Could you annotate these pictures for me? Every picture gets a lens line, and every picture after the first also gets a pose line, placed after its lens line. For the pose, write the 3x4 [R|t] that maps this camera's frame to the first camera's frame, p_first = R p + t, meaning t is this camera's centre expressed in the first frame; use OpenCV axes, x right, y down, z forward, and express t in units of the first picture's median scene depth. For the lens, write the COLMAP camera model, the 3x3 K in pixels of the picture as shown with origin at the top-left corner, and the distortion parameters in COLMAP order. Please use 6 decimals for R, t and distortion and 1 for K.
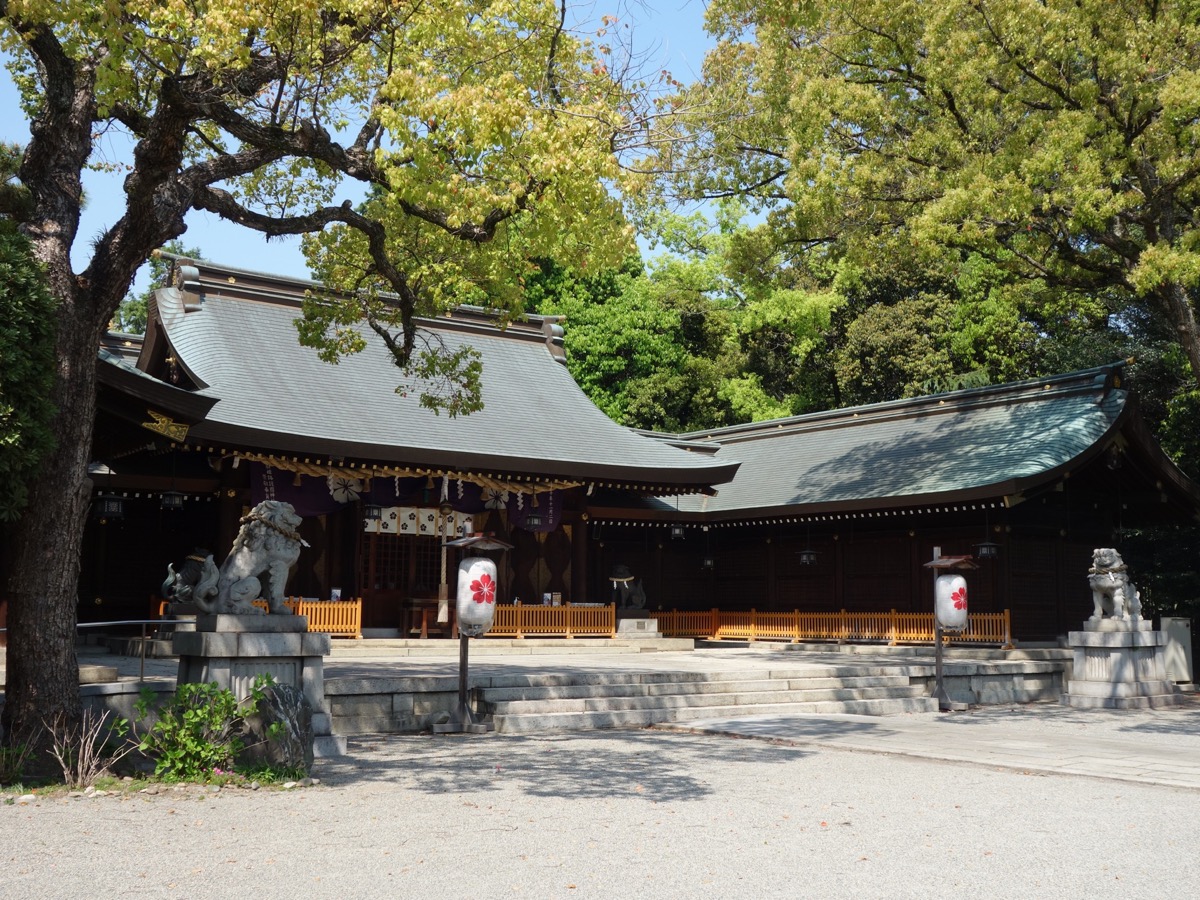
lens RADIAL K [[1382.6, 0, 600.0], [0, 1382.6, 450.0], [0, 0, 1]] dist [0.013192, -0.008544]
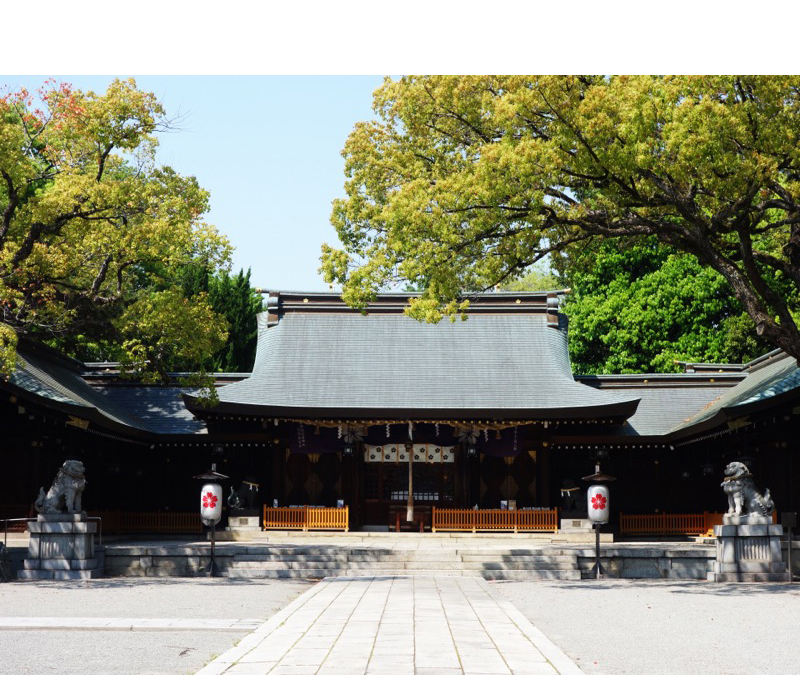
lens RADIAL K [[1491.6, 0, 398.8], [0, 1491.6, 370.6], [0, 0, 1]] dist [0.021420, 0.026548]
pose [[0.794503, -0.064574, -0.603818, 0.830955], [0.074159, 0.997205, -0.009066, -0.022661], [0.602716, -0.037575, 0.797071, -0.271260]]
